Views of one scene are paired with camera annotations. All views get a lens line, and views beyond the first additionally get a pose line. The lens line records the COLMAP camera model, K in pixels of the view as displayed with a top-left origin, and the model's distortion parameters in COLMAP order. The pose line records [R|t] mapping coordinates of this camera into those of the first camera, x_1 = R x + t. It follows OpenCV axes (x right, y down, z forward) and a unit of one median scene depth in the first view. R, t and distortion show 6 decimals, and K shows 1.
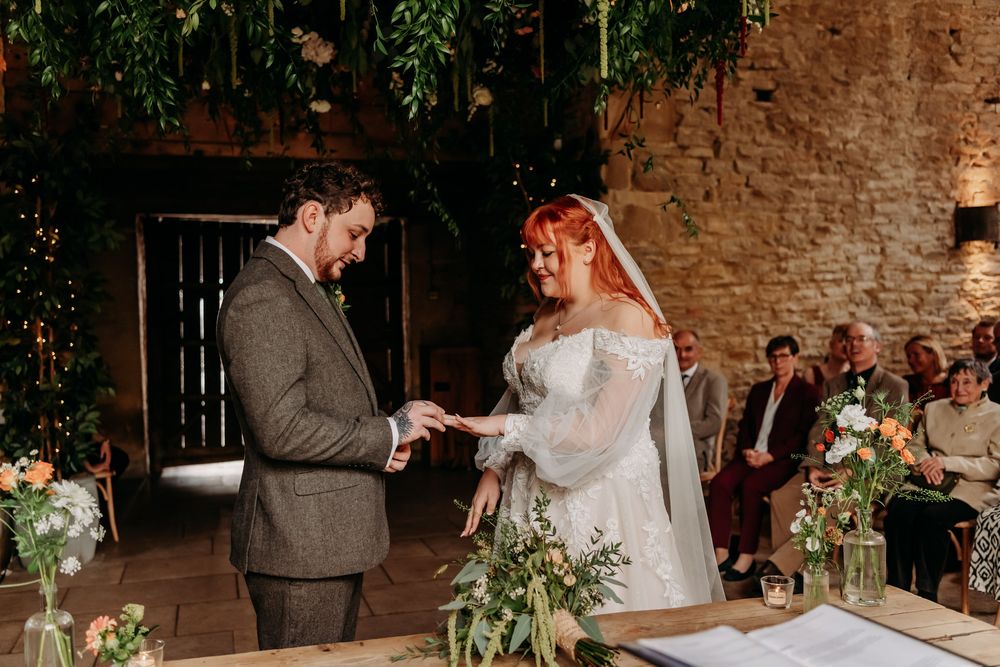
lens RADIAL K [[971.8, 0, 494.1], [0, 971.8, 337.0], [0, 0, 1]] dist [0.009210, 0.000000]
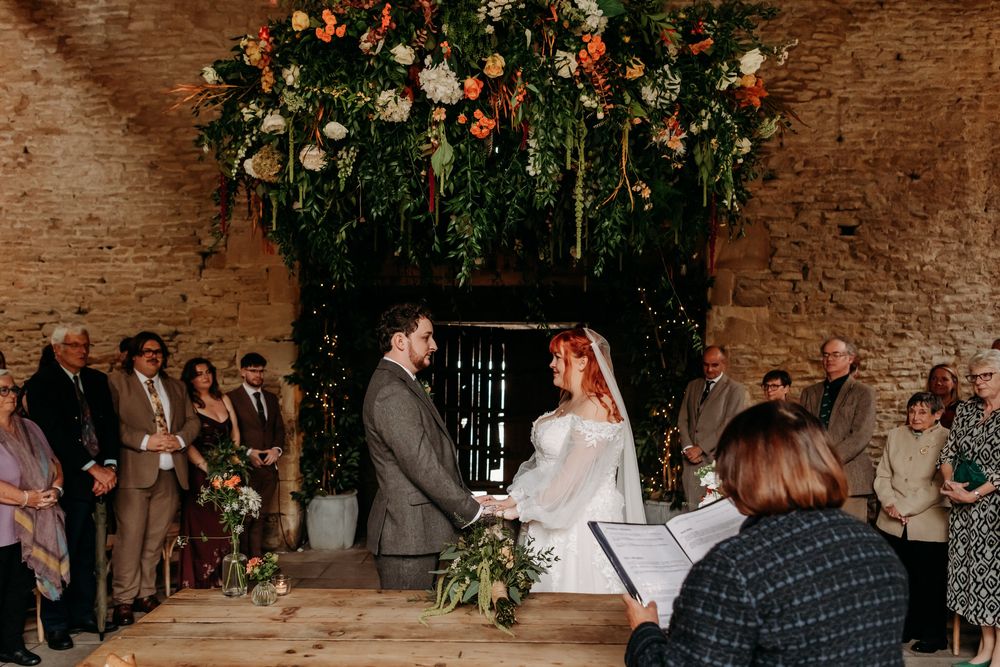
lens RADIAL K [[746.2, 0, 484.5], [0, 746.2, 383.5], [0, 0, 1]] dist [0.022007, -0.004597]
pose [[0.954997, 0.022646, -0.295751, 0.121312], [-0.031032, 0.999238, -0.023692, -0.009712], [0.294989, 0.031803, 0.954971, -0.077431]]
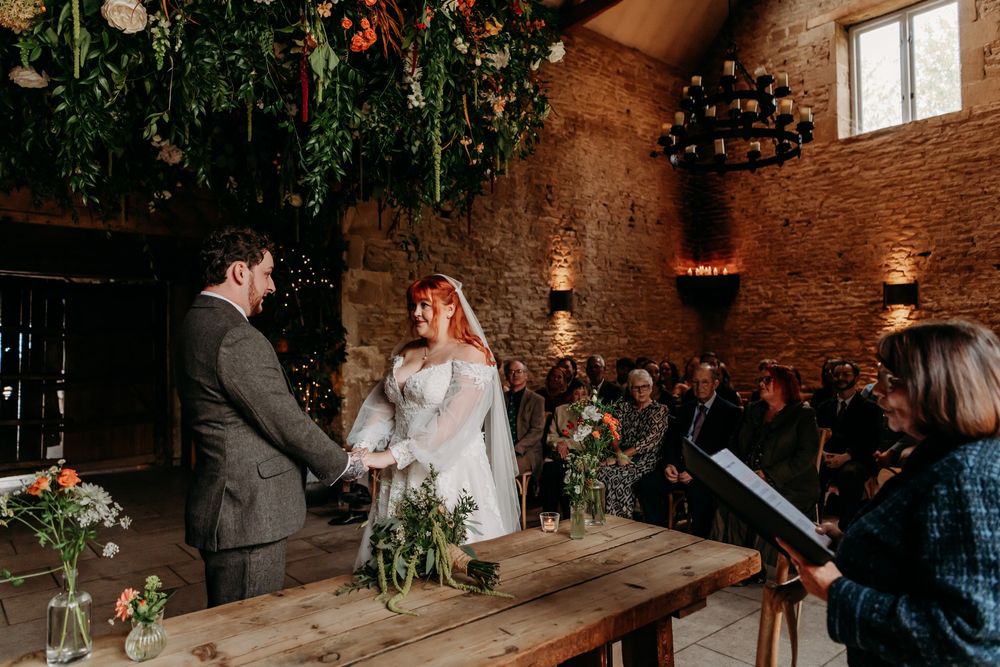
lens RADIAL K [[667.6, 0, 494.0], [0, 667.6, 331.7], [0, 0, 1]] dist [0.031280, -0.000654]
pose [[0.913799, 0.017125, 0.405805, -0.086731], [0.006207, 0.998405, -0.056109, 0.001531], [-0.406119, 0.053791, 0.912236, -0.003419]]
